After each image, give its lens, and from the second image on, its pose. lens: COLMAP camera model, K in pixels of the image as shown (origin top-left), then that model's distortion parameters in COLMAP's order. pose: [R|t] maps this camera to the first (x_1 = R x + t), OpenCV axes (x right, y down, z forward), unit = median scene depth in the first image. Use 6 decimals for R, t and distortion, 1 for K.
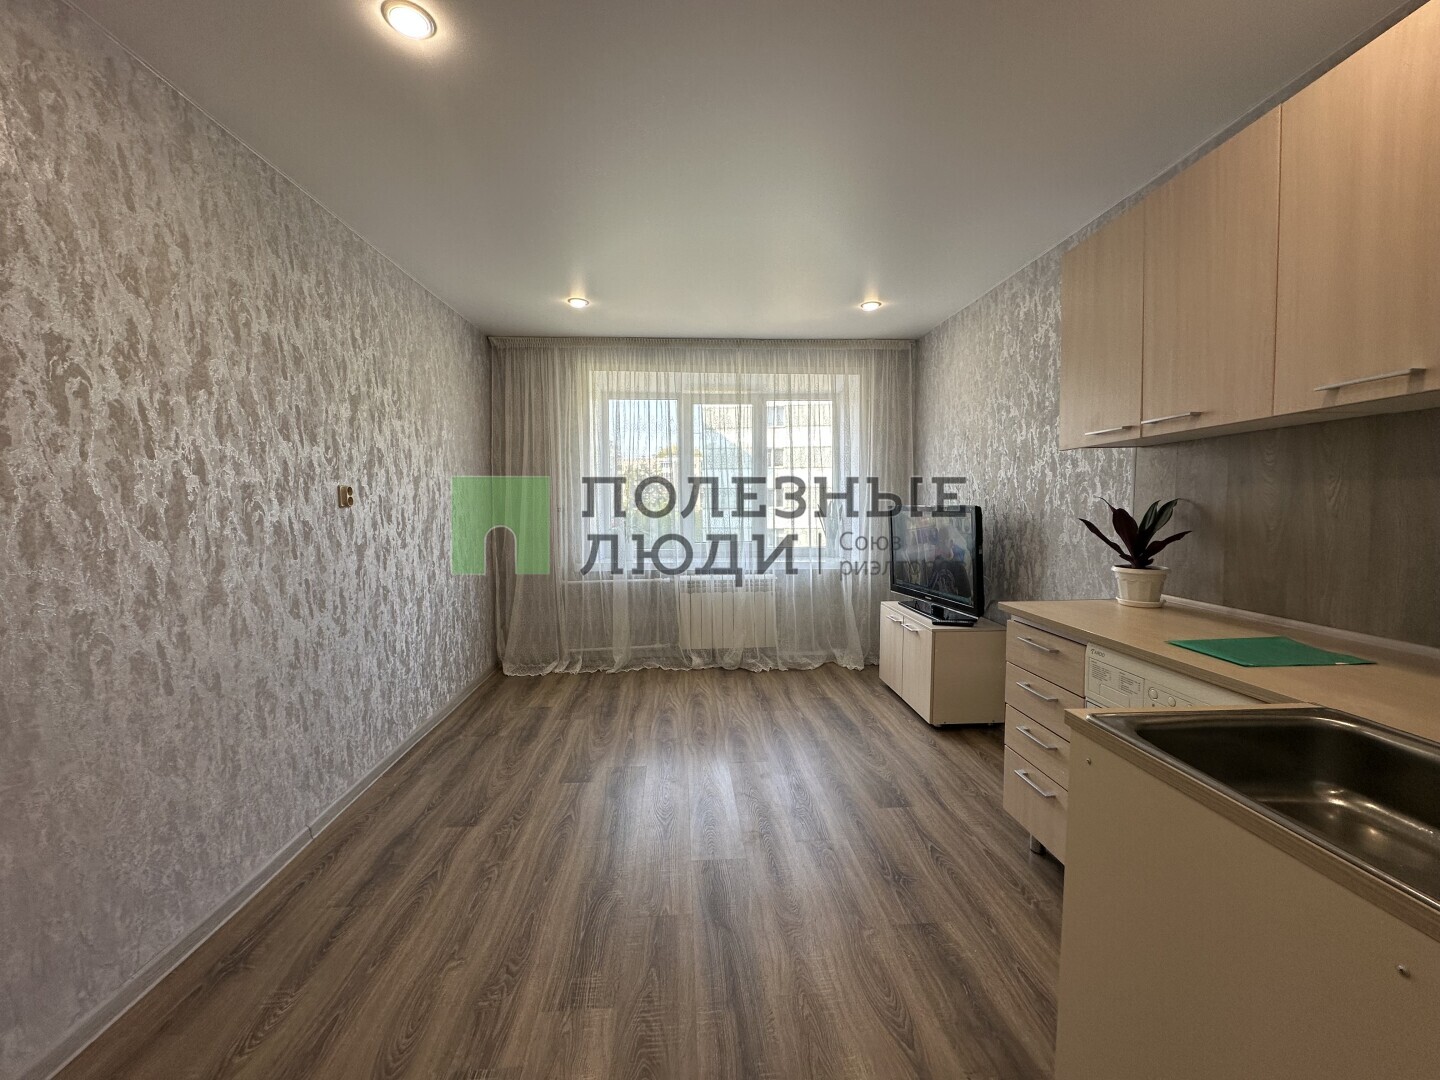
lens RADIAL K [[573.1, 0, 720.0], [0, 573.1, 540.0], [0, 0, 1]] dist [-0.003443, 0.000631]
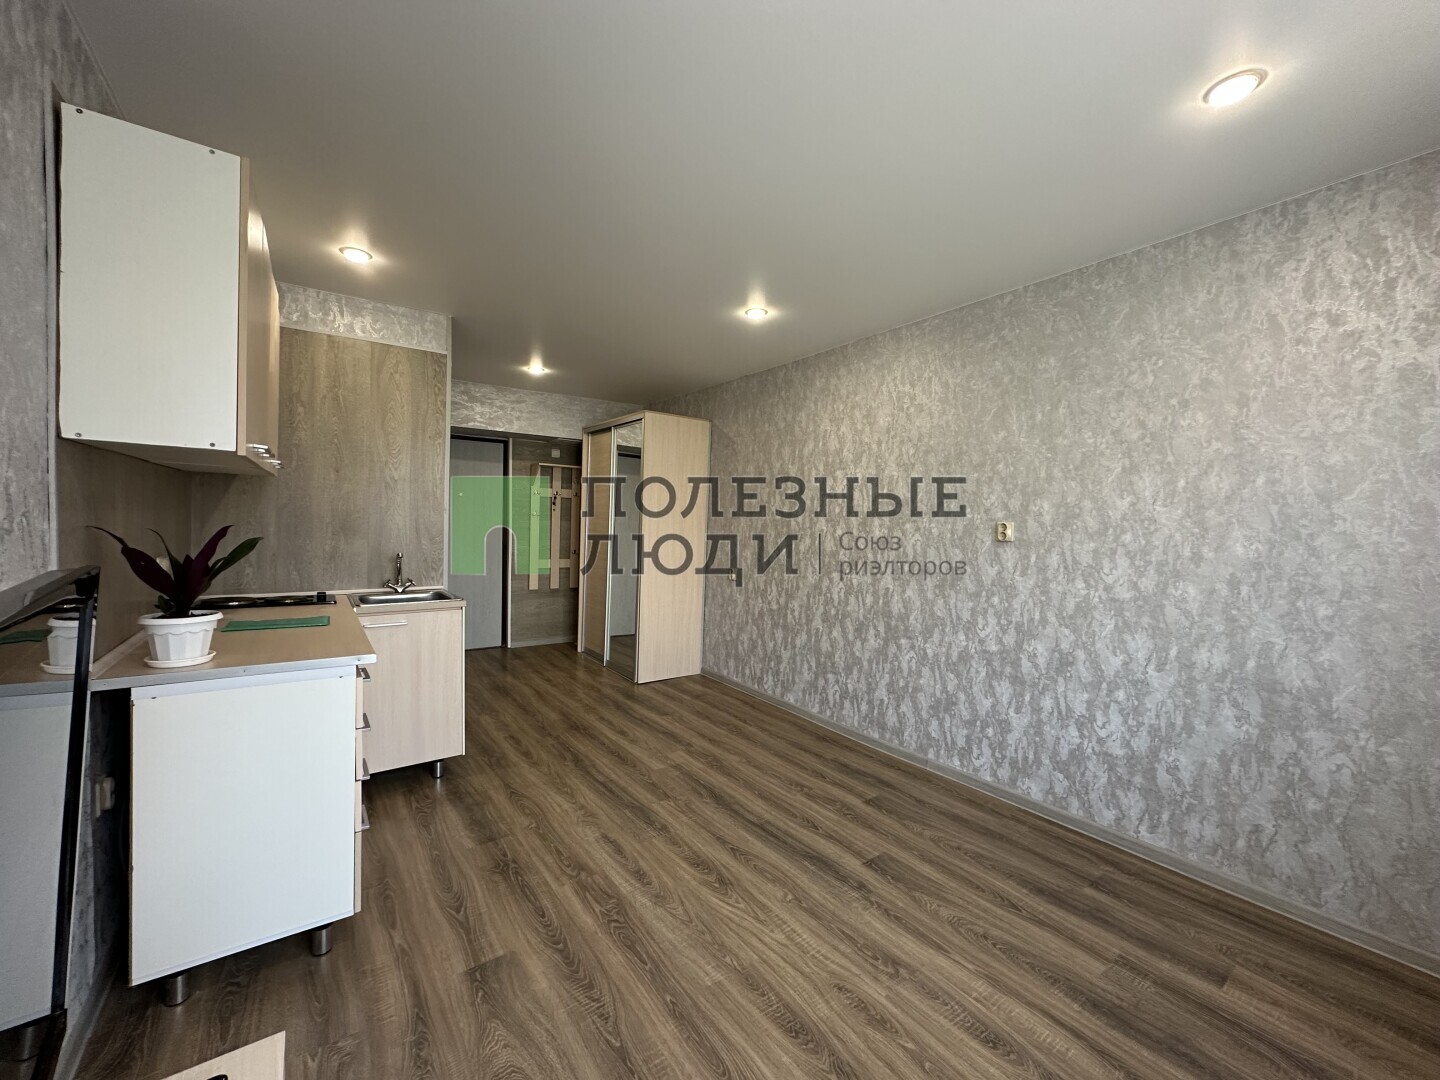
lens RADIAL K [[573.1, 0, 720.0], [0, 573.1, 540.0], [0, 0, 1]] dist [-0.003443, 0.000631]
pose [[-0.847717, 0.002789, -0.530442, 0.302490], [-0.052497, 0.994636, 0.089128, -0.092297], [0.527845, 0.103402, -0.843023, 1.163904]]
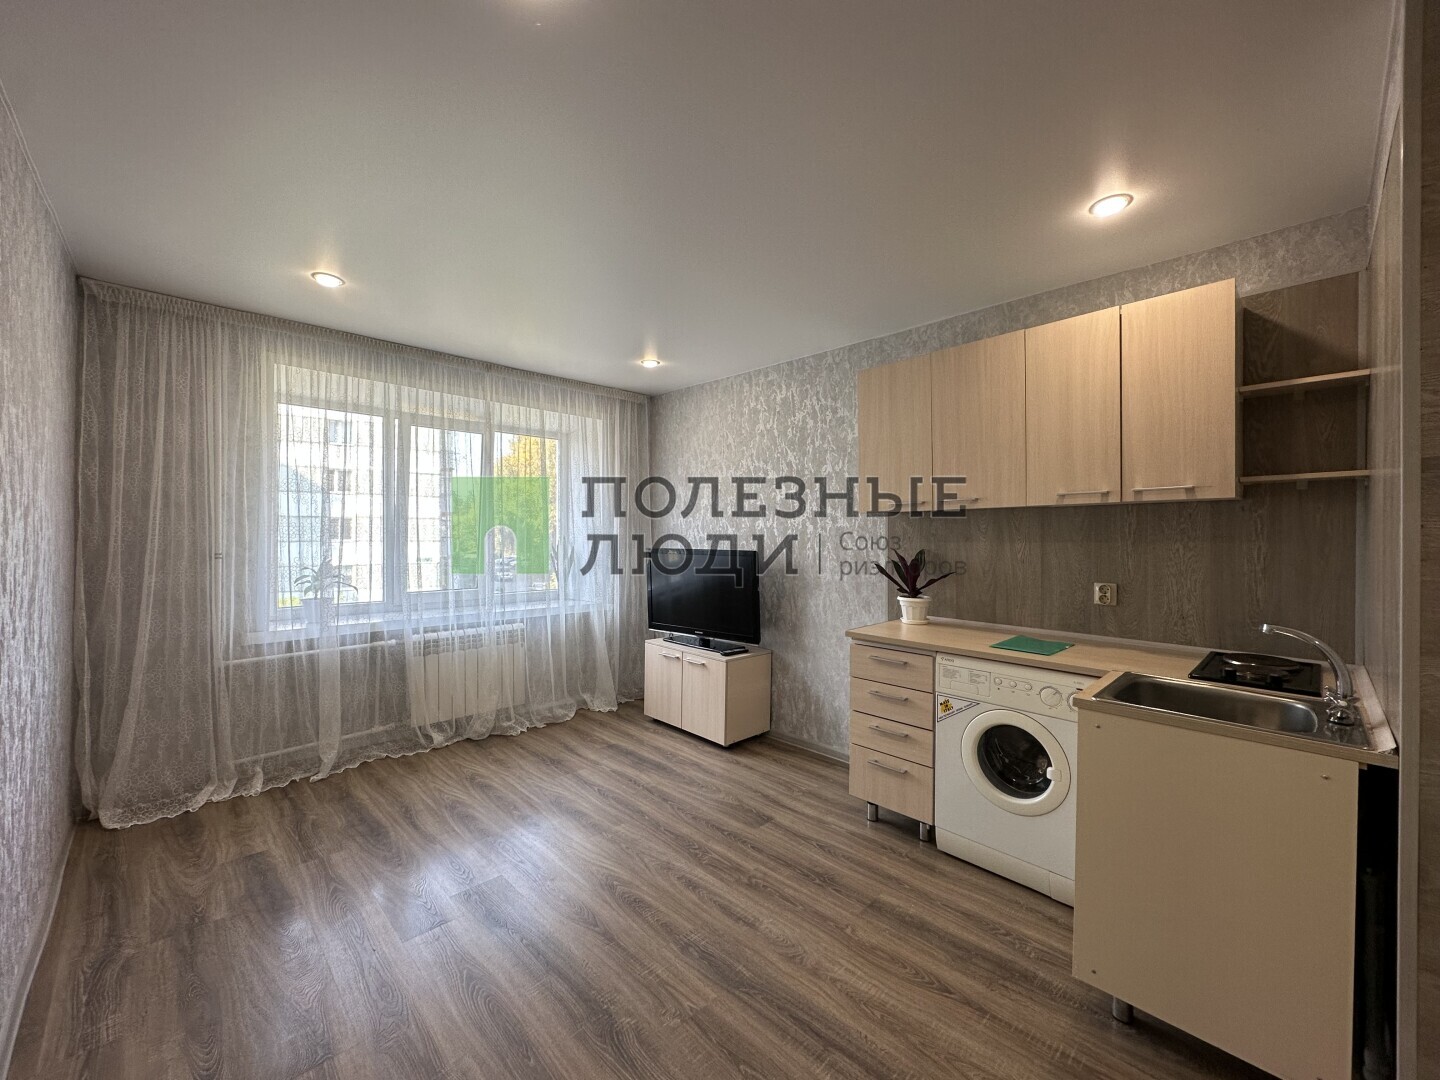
lens RADIAL K [[573.1, 0, 720.0], [0, 573.1, 540.0], [0, 0, 1]] dist [-0.003443, 0.000631]
pose [[0.758018, 0.003566, 0.652223, -0.336028], [0.032925, 0.998501, -0.043725, -0.028170], [-0.651402, 0.054619, 0.756765, 0.122967]]
